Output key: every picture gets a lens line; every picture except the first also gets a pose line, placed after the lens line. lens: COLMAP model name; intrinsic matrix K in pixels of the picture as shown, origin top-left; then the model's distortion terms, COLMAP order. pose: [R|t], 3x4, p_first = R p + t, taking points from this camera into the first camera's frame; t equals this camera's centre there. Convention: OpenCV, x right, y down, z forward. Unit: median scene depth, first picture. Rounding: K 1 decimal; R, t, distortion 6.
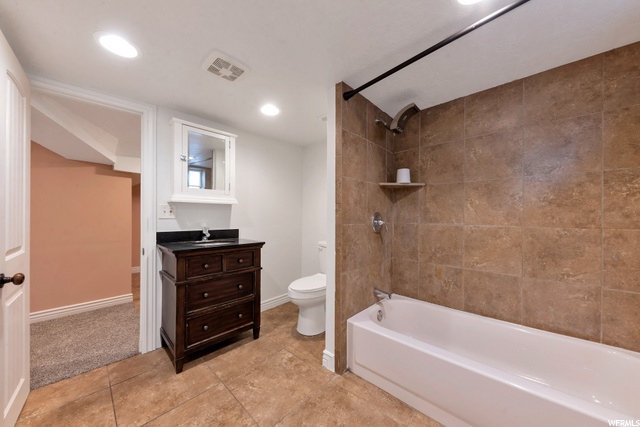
lens RADIAL K [[219.4, 0, 319.2], [0, 219.4, 215.4], [0, 0, 1]] dist [0.000596, -0.000200]
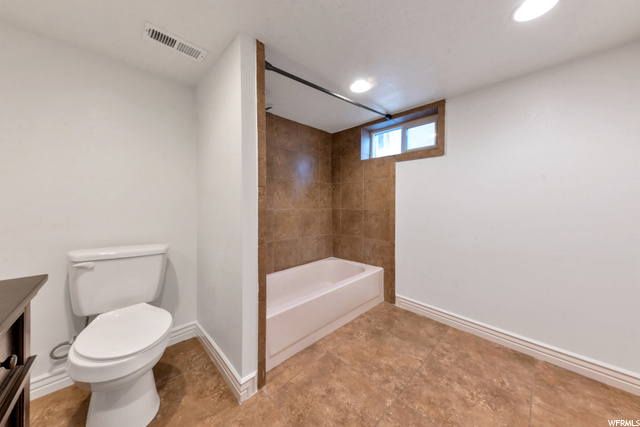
lens RADIAL K [[219.4, 0, 311.9], [0, 219.4, 205.3], [0, 0, 1]] dist [0.000596, -0.000200]
pose [[0.046693, -0.003535, 0.998903, -0.776036], [-0.005157, 0.999980, 0.003780, 0.015052], [-0.998896, -0.005328, 0.046674, 0.798661]]
